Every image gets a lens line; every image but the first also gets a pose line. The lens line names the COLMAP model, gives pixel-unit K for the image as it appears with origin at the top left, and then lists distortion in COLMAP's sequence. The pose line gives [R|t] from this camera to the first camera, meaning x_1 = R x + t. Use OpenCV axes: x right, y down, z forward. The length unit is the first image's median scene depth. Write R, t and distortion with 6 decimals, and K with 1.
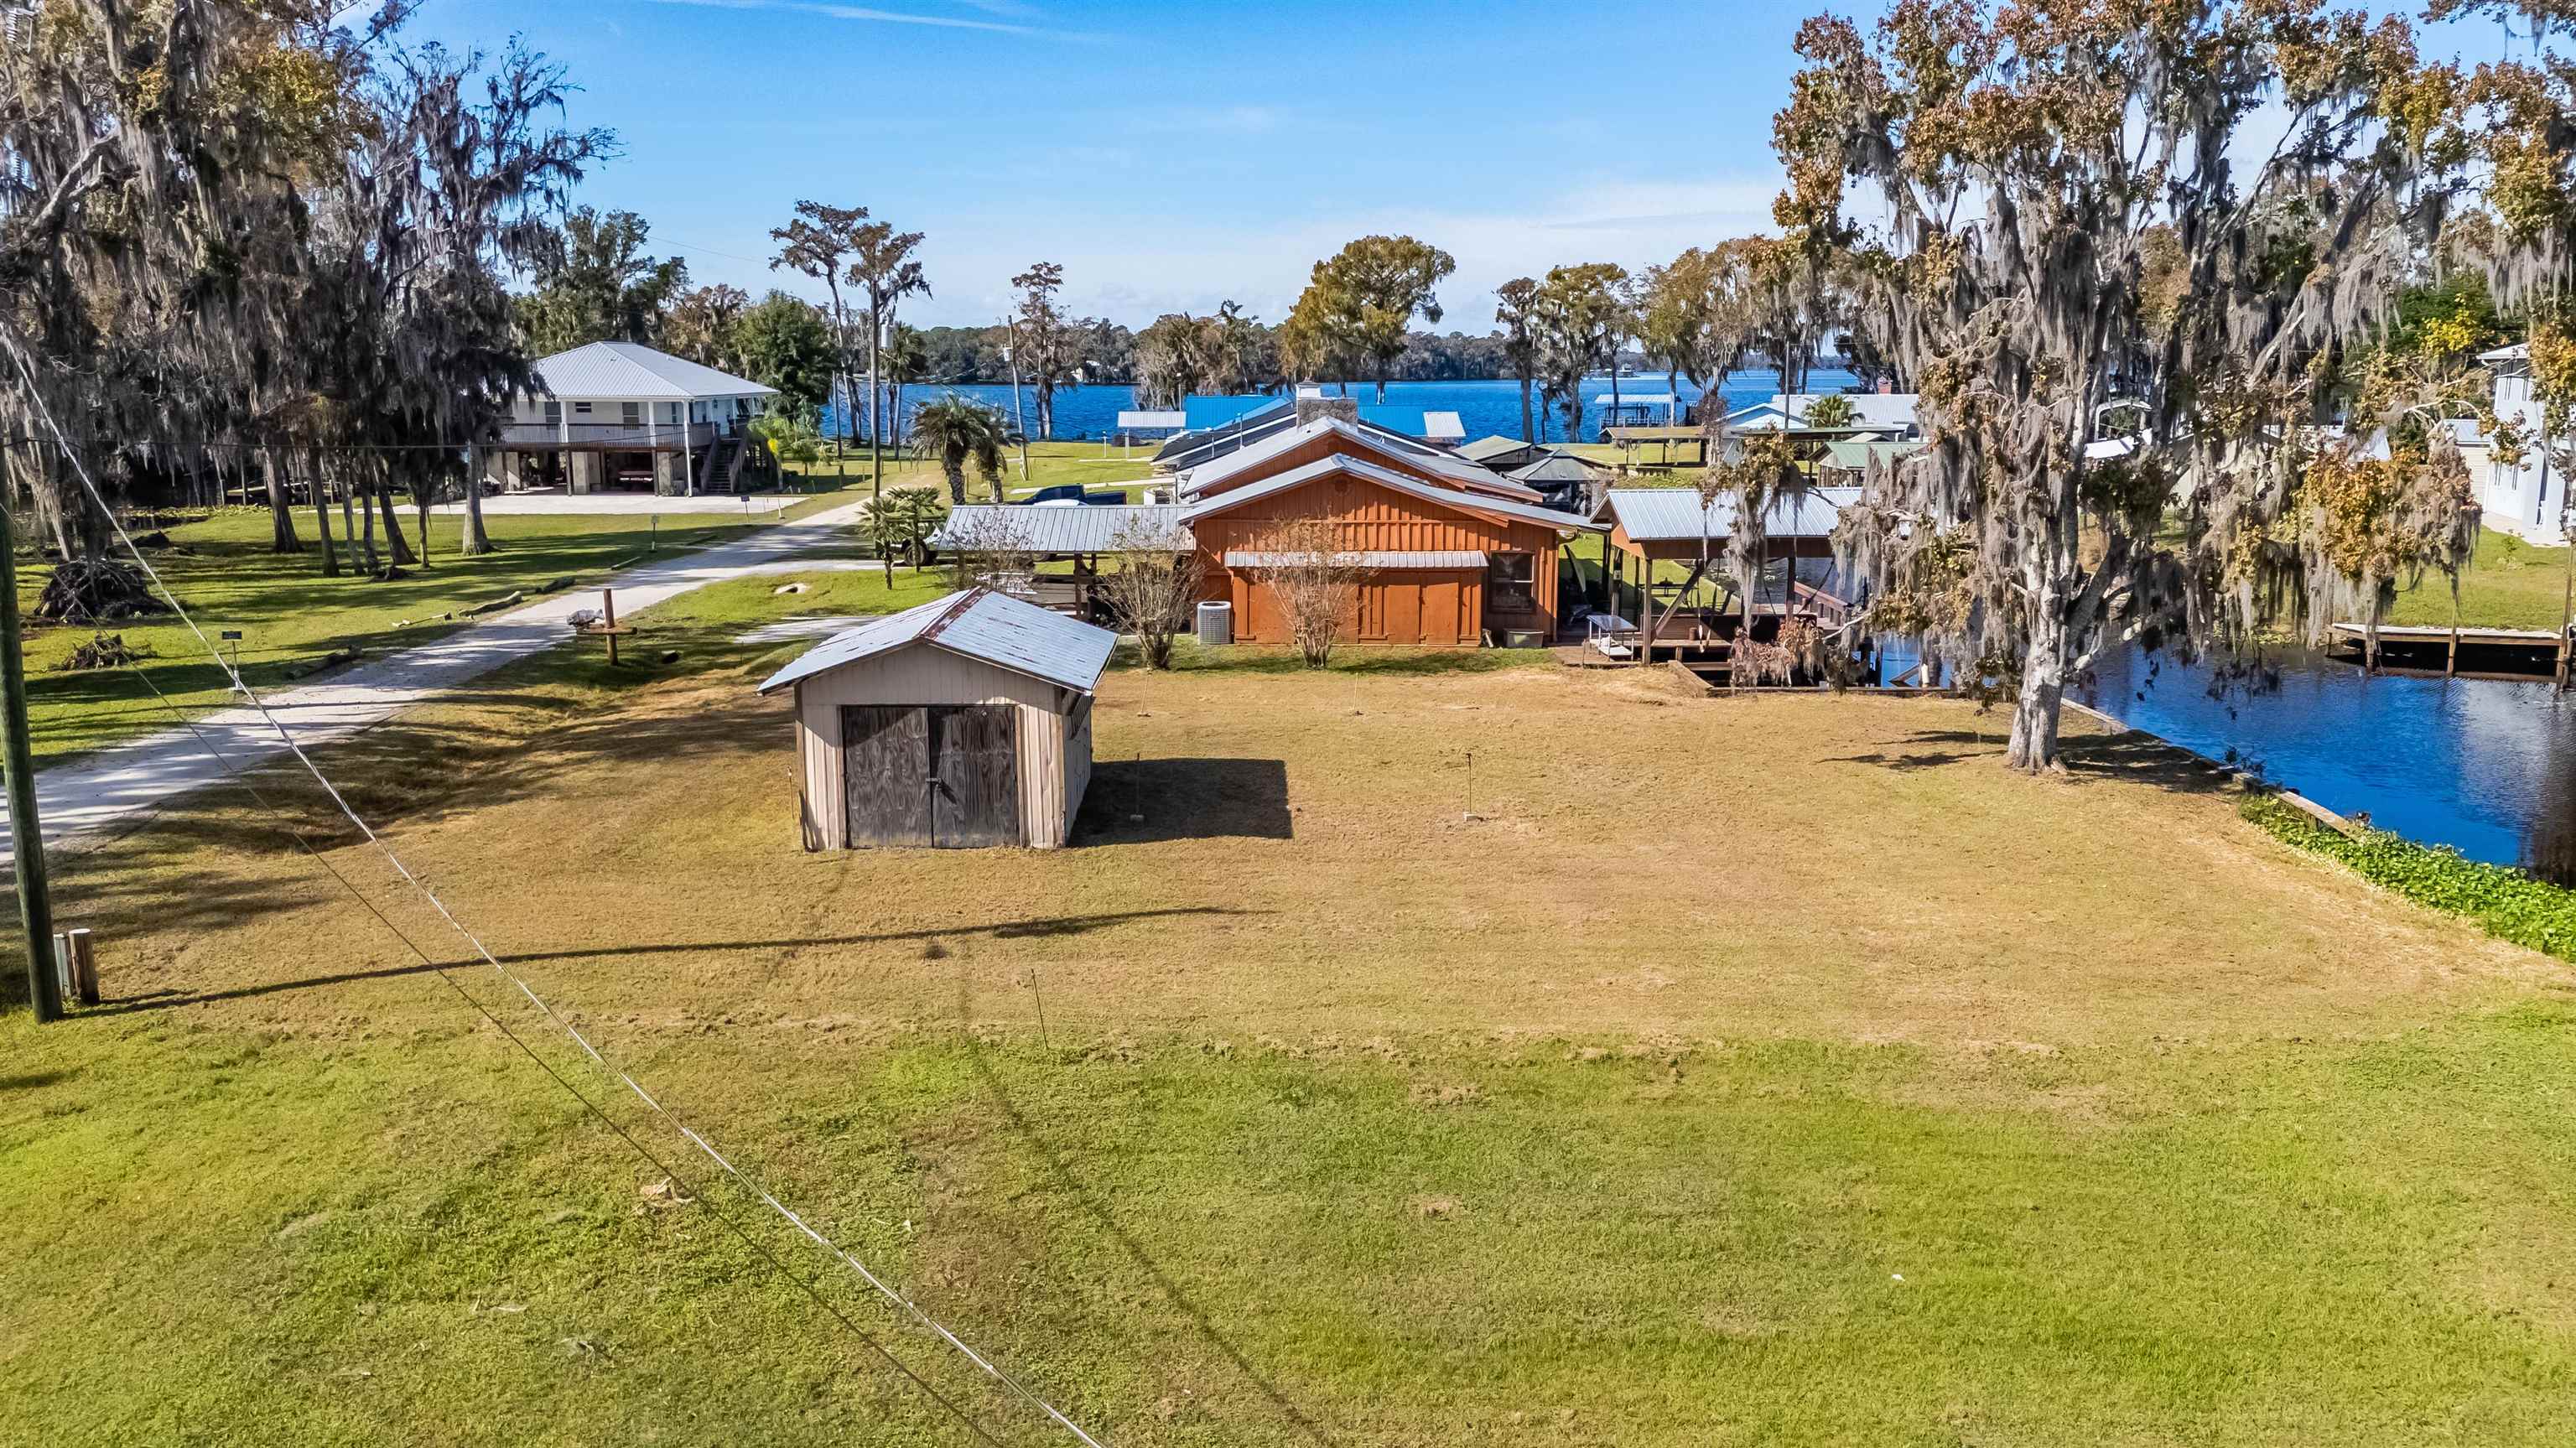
lens RADIAL K [[1868.8, 0, 1290.2], [0, 1868.8, 735.3], [0, 0, 1]] dist [0.047327, -0.042891]
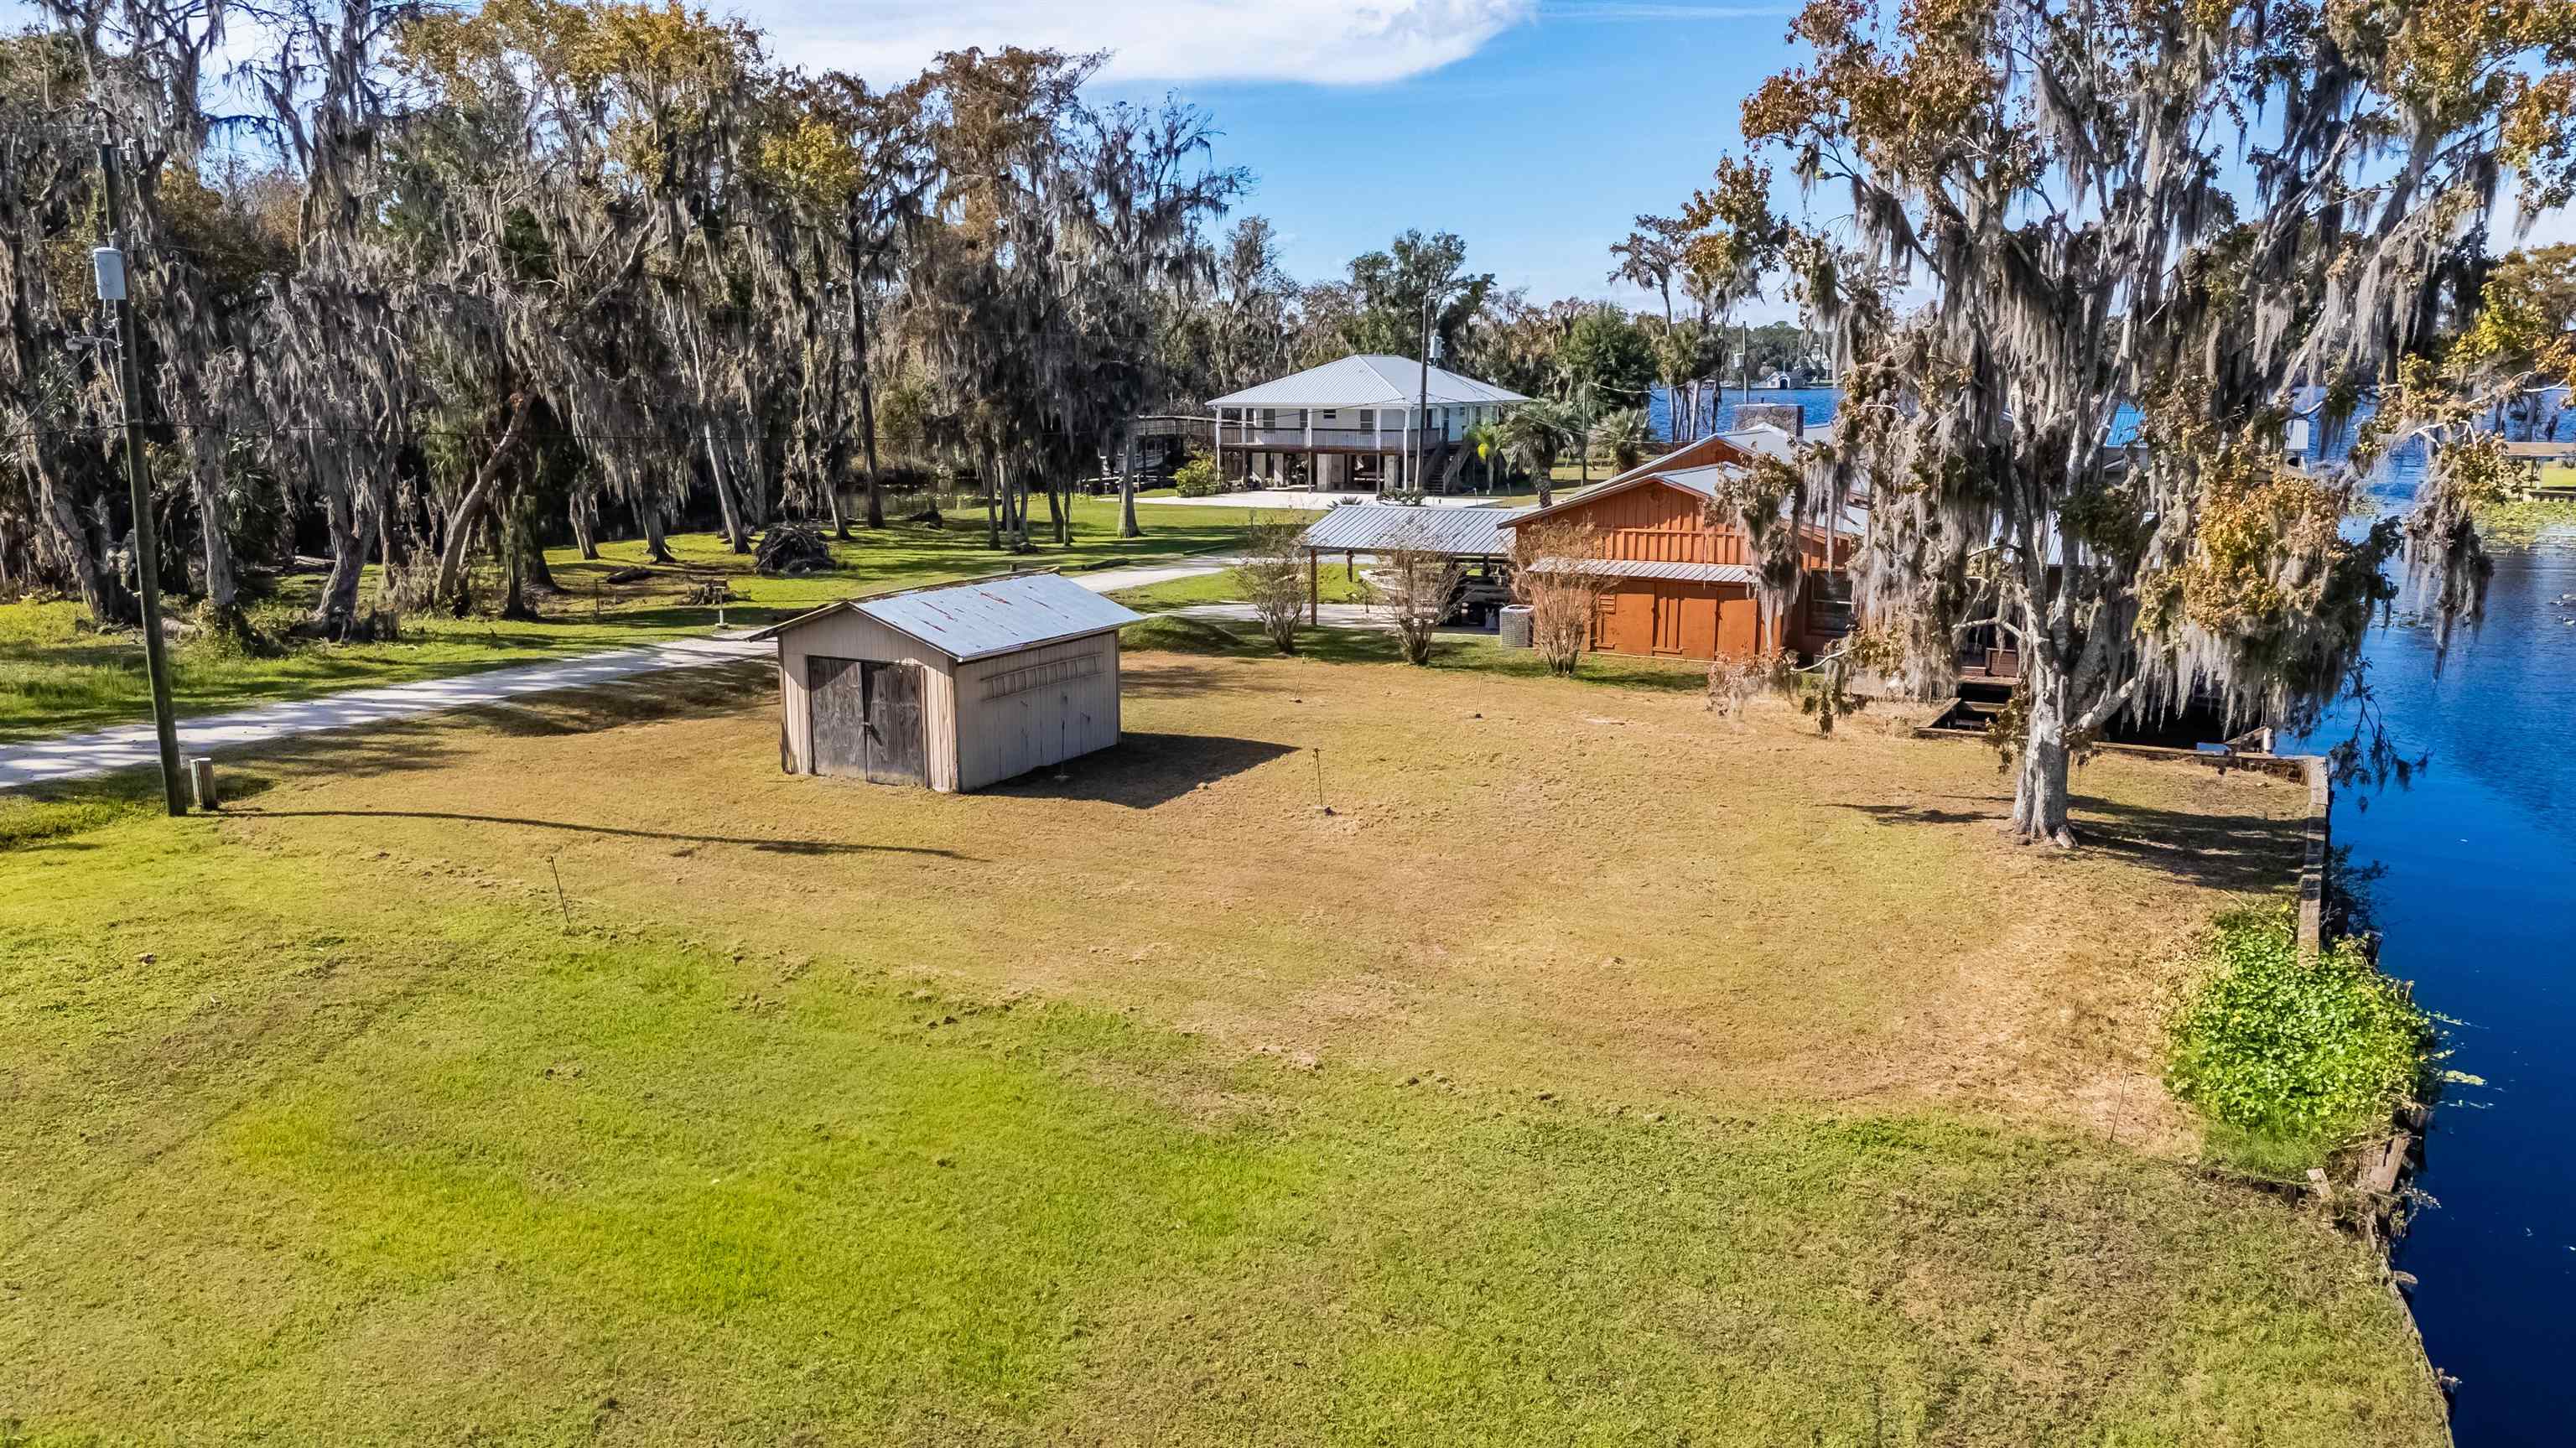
lens RADIAL K [[1868.8, 0, 1286.3], [0, 1868.8, 724.8], [0, 0, 1]] dist [0.047327, -0.042891]
pose [[0.874461, 0.088655, -0.476927, 0.275398], [-0.093388, 0.995534, 0.013828, -0.007675], [0.476023, 0.032447, 0.878834, 0.039397]]
